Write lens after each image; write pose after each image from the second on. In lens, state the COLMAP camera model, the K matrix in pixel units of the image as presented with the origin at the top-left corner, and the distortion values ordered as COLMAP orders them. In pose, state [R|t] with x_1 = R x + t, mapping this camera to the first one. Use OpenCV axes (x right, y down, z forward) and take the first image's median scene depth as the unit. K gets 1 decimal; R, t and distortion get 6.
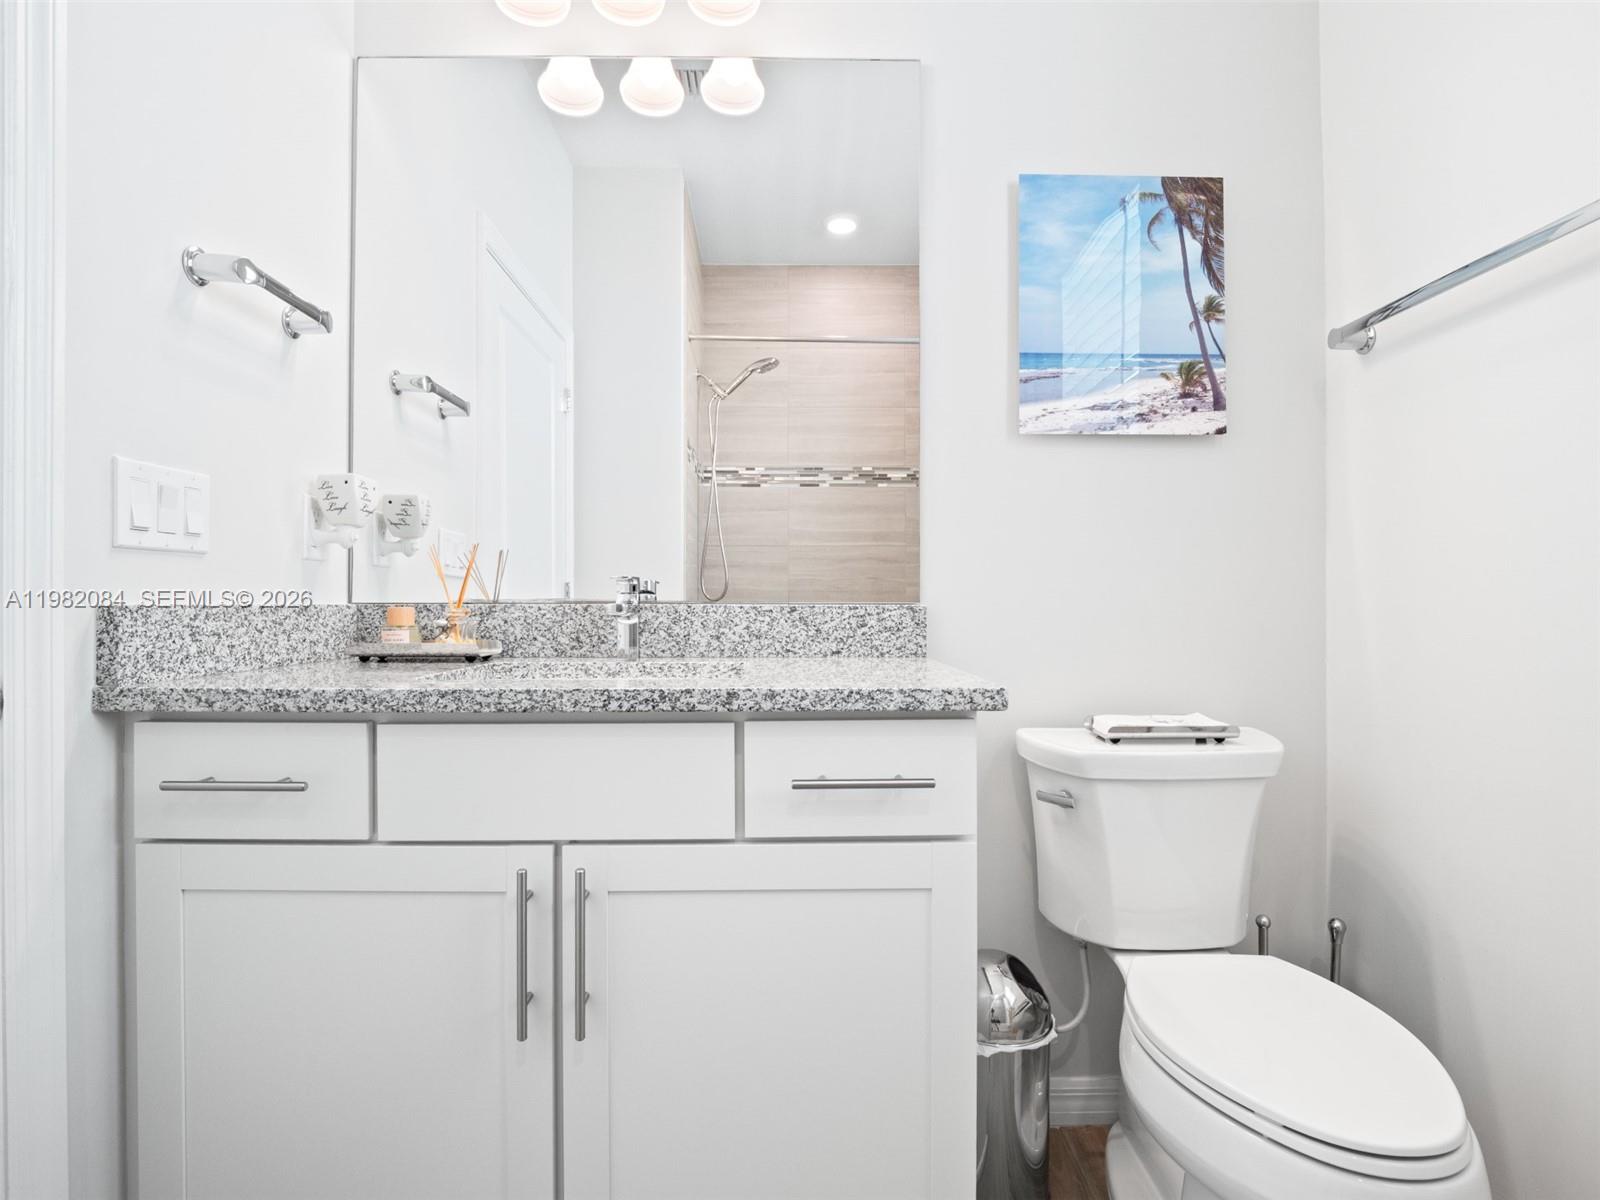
lens RADIAL K [[788.7, 0, 791.7], [0, 788.7, 605.0], [0, 0, 1]] dist [-0.016606, 0.000029]
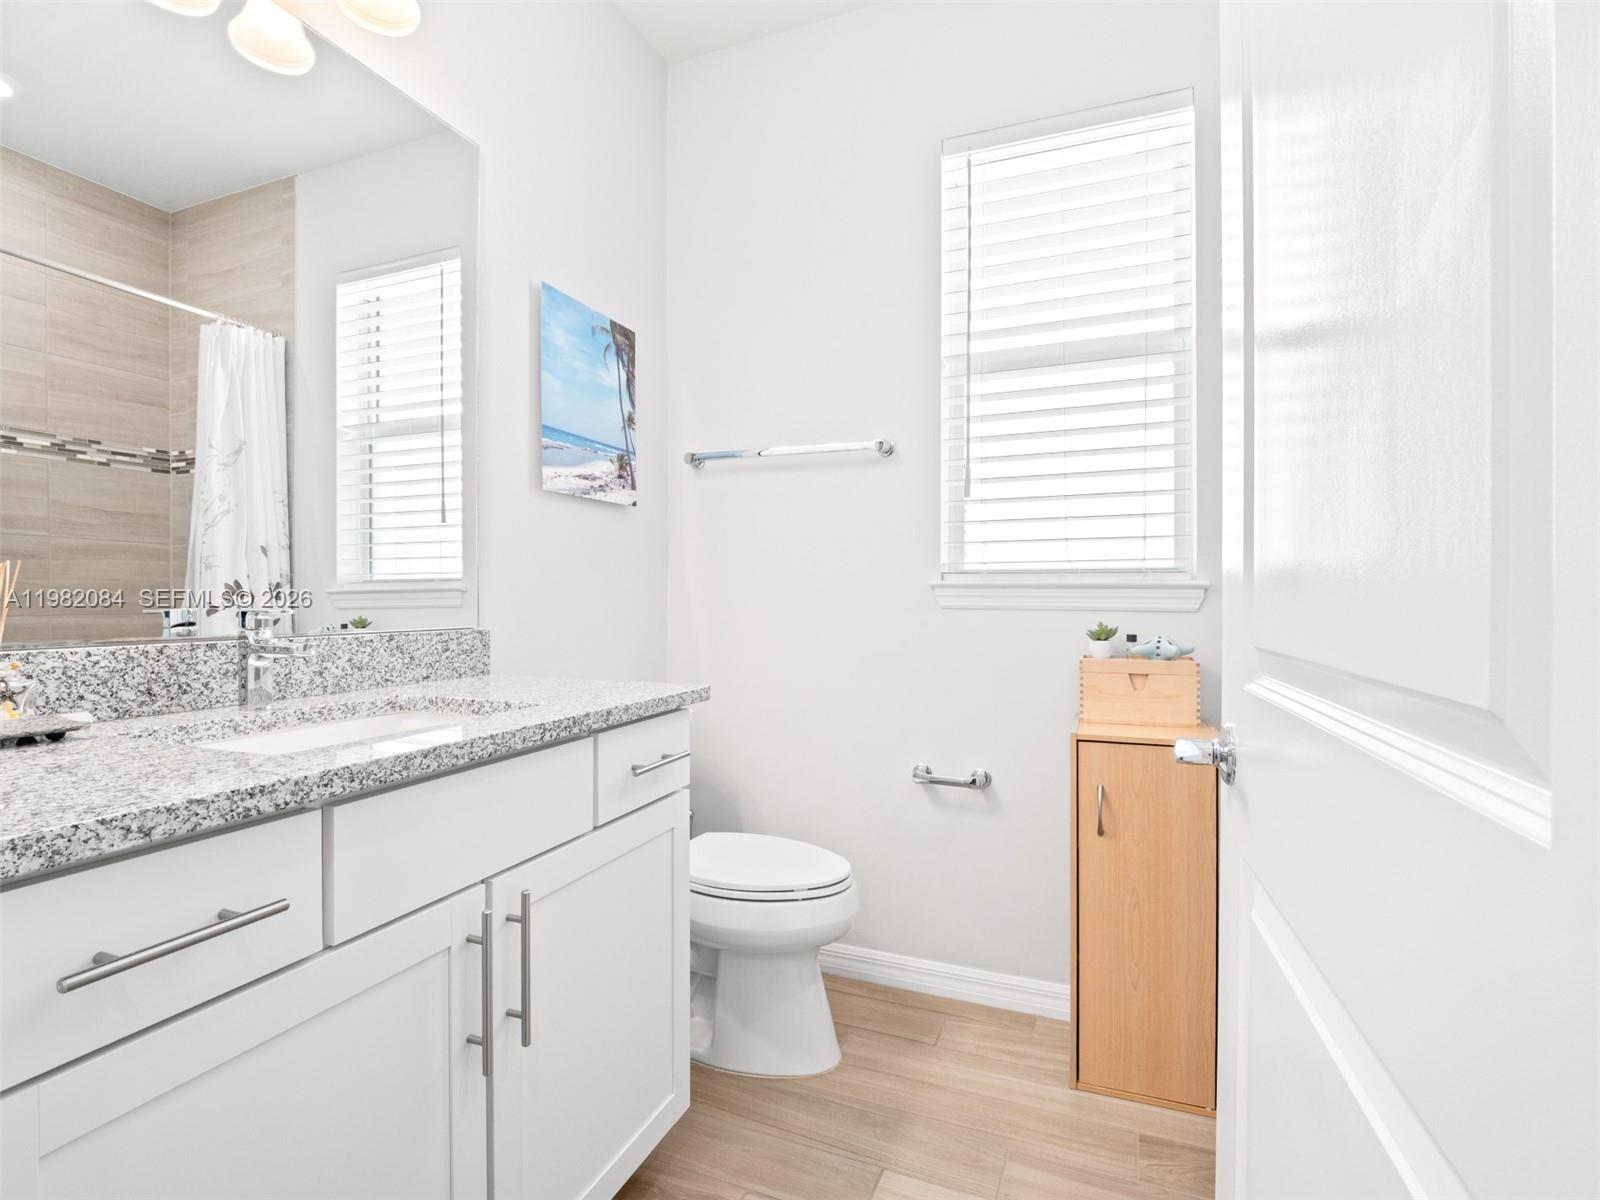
lens RADIAL K [[788.7, 0, 791.7], [0, 788.7, 605.0], [0, 0, 1]] dist [-0.016606, 0.000029]
pose [[0.389541, -0.009830, 0.920957, -0.716539], [0.000432, 0.999945, 0.010491, -0.046854], [-0.921009, -0.003689, 0.389524, 0.145707]]
